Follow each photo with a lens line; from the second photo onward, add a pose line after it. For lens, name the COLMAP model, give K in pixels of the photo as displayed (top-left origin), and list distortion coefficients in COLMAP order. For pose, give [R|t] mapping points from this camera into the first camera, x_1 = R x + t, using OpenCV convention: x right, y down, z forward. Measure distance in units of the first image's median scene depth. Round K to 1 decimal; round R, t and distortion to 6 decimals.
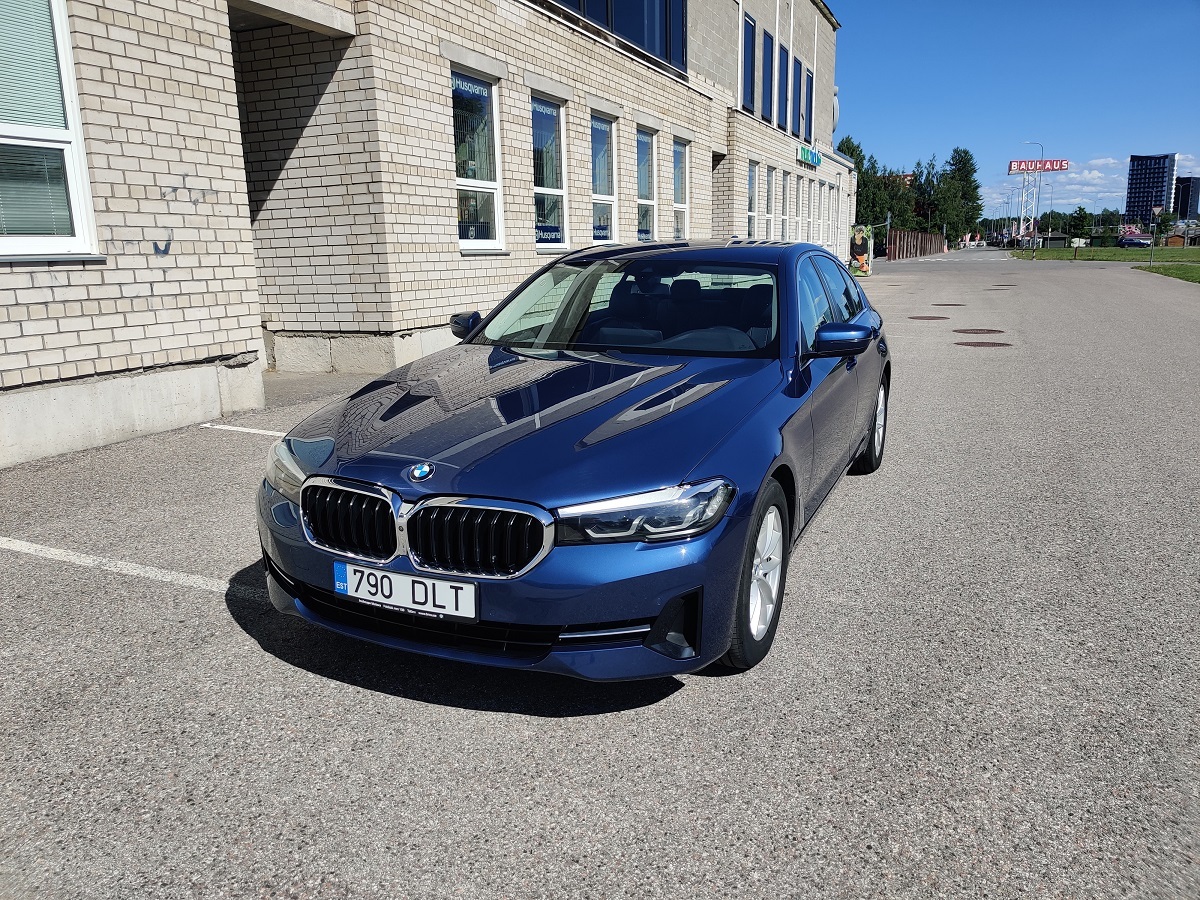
lens RADIAL K [[936.2, 0, 594.7], [0, 936.2, 455.1], [0, 0, 1]] dist [0.014625, -0.009886]
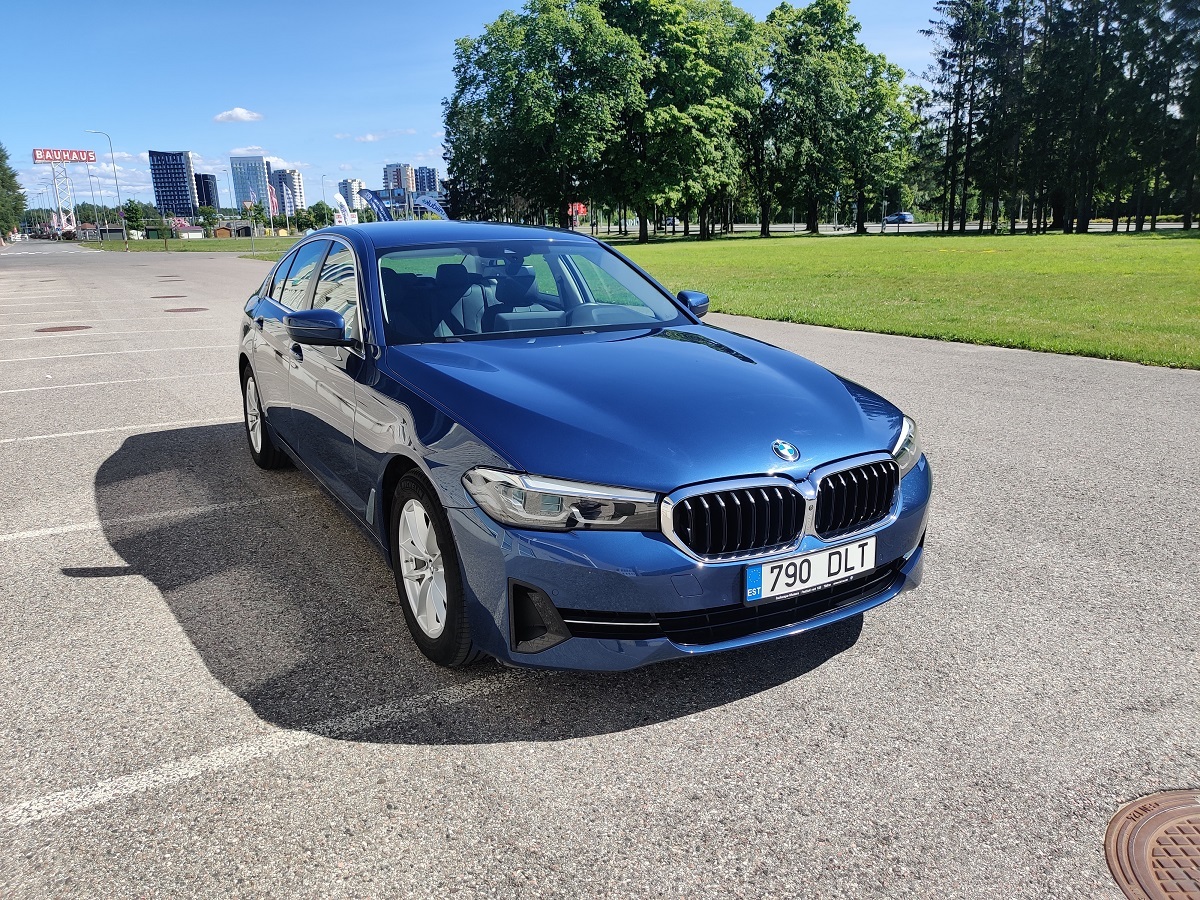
lens RADIAL K [[936.2, 0, 595.7], [0, 936.2, 449.5], [0, 0, 1]] dist [0.014625, -0.009886]
pose [[0.565608, -0.195248, 0.801228, -0.448030], [0.194320, 0.975766, 0.100604, -0.050176], [-0.801453, 0.098792, 0.589842, 0.238415]]
